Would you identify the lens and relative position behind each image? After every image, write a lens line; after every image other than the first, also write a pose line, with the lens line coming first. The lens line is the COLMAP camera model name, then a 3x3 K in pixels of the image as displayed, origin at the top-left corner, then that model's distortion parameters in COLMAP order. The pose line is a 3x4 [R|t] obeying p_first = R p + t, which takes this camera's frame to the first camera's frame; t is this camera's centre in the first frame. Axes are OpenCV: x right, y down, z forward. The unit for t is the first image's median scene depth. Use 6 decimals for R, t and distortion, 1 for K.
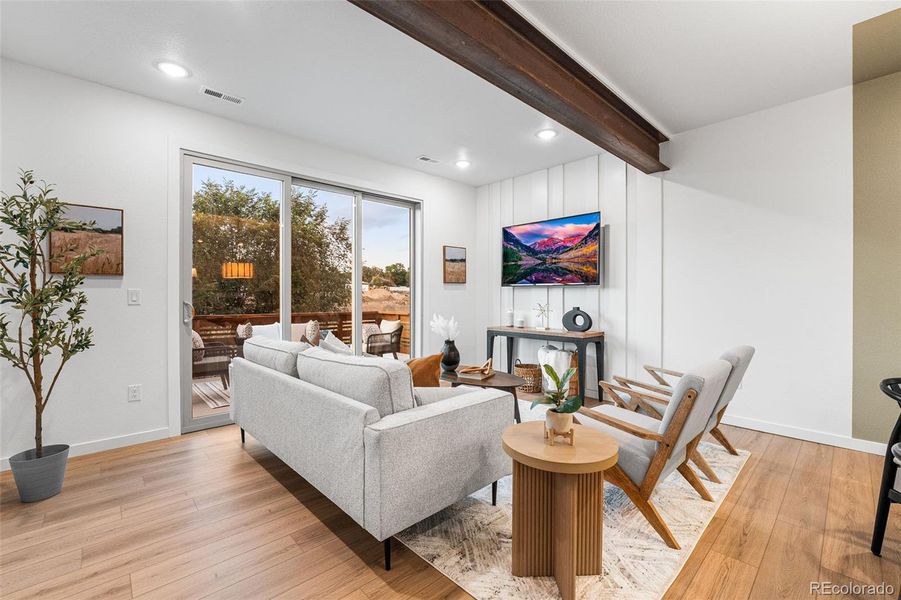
lens RADIAL K [[379.8, 0, 452.4], [0, 379.8, 297.7], [0, 0, 1]] dist [-0.019078, 0.000161]
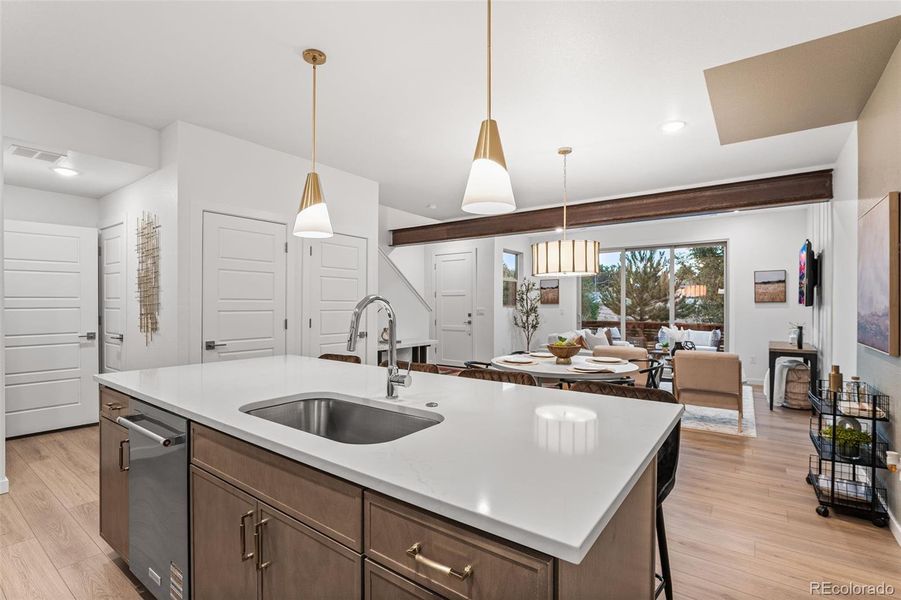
lens RADIAL K [[415.2, 0, 449.5], [0, 415.2, 305.0], [0, 0, 1]] dist [-0.014100, 0.001750]
pose [[0.189938, 0.001450, -0.981795, 1.167228], [-0.005598, 0.999984, 0.000393, -0.028016], [0.981780, 0.005422, 0.189943, -0.210912]]
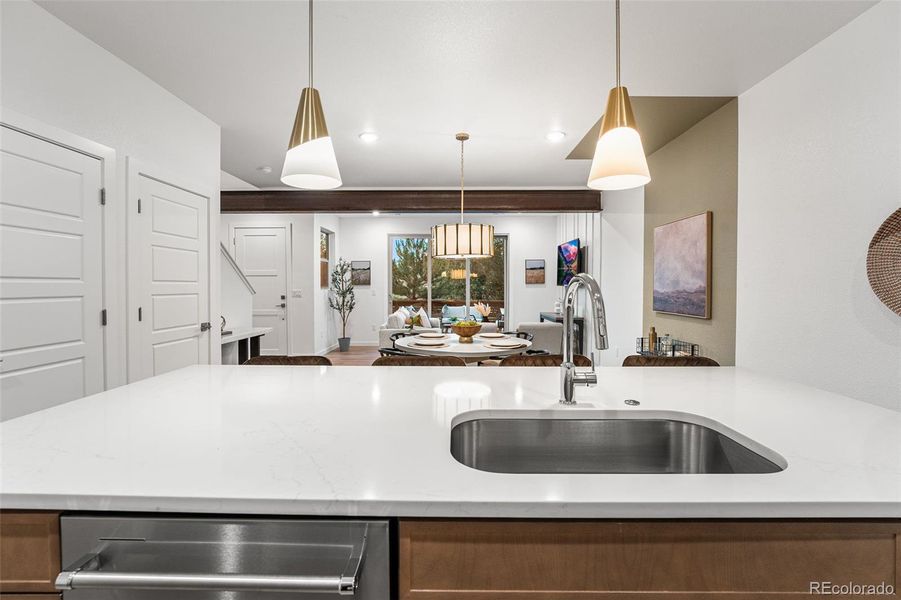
lens RADIAL K [[392.0, 0, 449.9], [0, 392.0, 291.4], [0, 0, 1]] dist [-0.014150, 0.000489]
pose [[0.721147, 0.009314, -0.692720, 0.953477], [-0.001269, 0.999926, 0.012124, -0.027540], [0.692781, -0.007864, 0.721105, -0.422295]]
